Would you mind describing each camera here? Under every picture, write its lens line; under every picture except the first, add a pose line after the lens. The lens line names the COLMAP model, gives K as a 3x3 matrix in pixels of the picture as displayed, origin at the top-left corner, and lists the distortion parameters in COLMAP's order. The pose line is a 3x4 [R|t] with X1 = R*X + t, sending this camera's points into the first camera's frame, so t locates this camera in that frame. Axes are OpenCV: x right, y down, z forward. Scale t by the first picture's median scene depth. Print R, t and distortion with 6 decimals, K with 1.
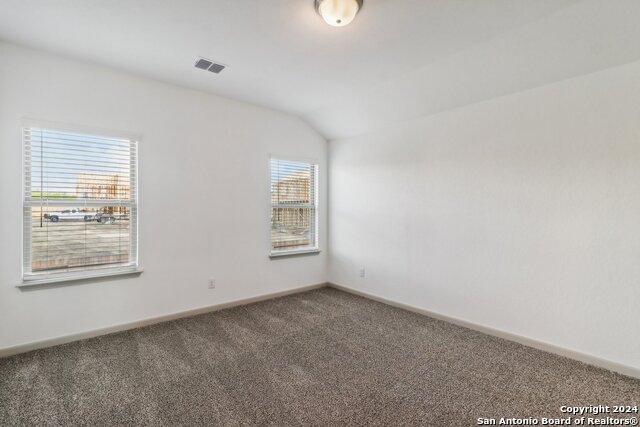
lens RADIAL K [[306.6, 0, 322.9], [0, 306.6, 212.7], [0, 0, 1]] dist [-0.000394, -0.002249]
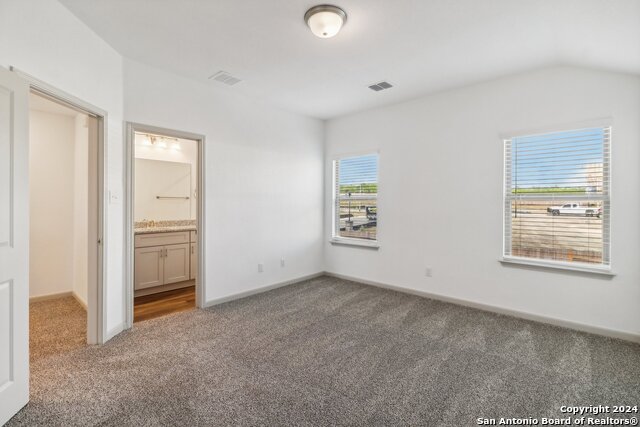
lens RADIAL K [[306.6, 0, 322.3], [0, 306.6, 206.9], [0, 0, 1]] dist [-0.000394, -0.002249]
pose [[0.099816, 0.011258, -0.994942, 0.179237], [-0.011906, 0.999878, 0.010119, -0.000765], [0.994935, 0.010835, 0.099938, 0.138801]]
